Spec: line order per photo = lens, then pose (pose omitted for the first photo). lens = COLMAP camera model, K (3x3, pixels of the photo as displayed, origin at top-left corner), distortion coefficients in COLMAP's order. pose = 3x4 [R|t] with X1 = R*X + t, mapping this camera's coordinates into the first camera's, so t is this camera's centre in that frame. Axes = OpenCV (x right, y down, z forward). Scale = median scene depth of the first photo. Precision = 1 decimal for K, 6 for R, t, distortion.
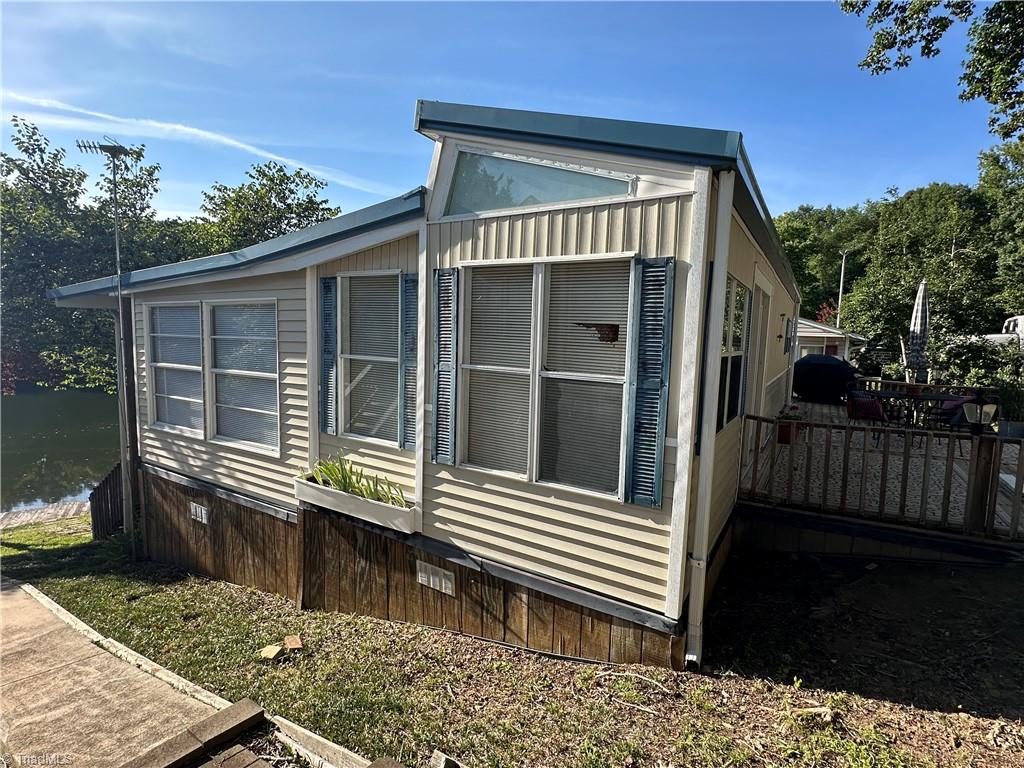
lens RADIAL K [[505.9, 0, 510.4], [0, 505.9, 384.7], [0, 0, 1]] dist [-0.002789, -0.000717]
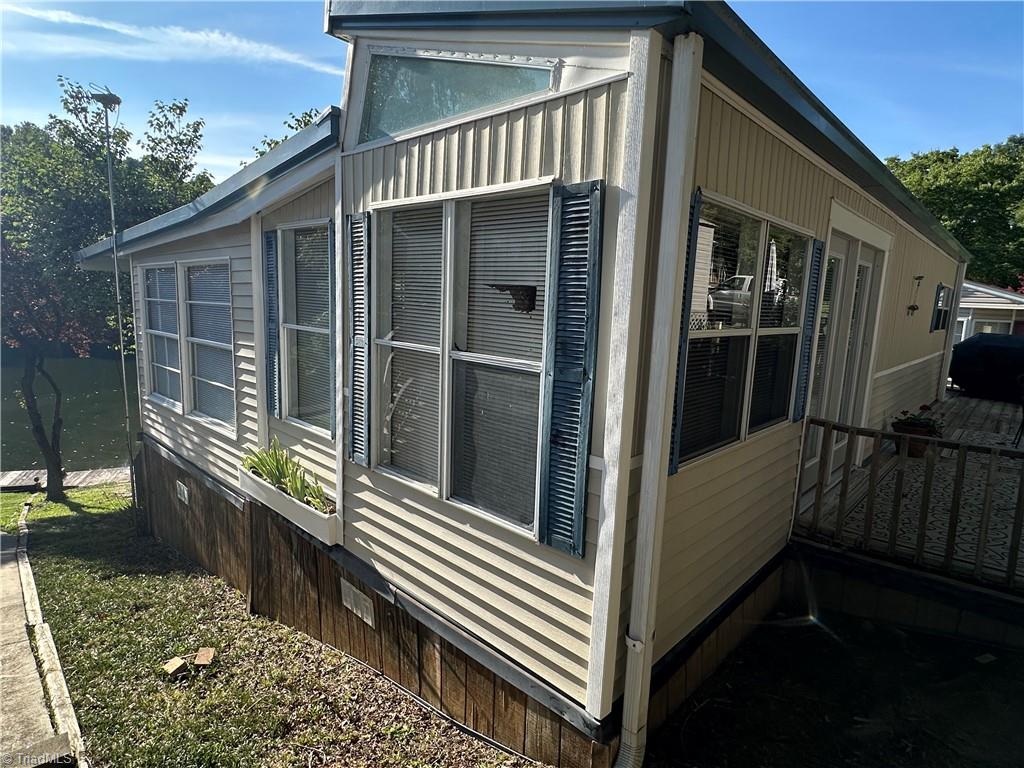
lens RADIAL K [[557.7, 0, 512.0], [0, 557.7, 384.0], [0, 0, 1]] dist [-0.003046, -0.000556]
pose [[0.978869, 0.037079, -0.201099, 0.280712], [-0.027931, 0.998450, 0.048137, -0.018281], [0.202572, -0.041503, 0.978387, 0.206692]]
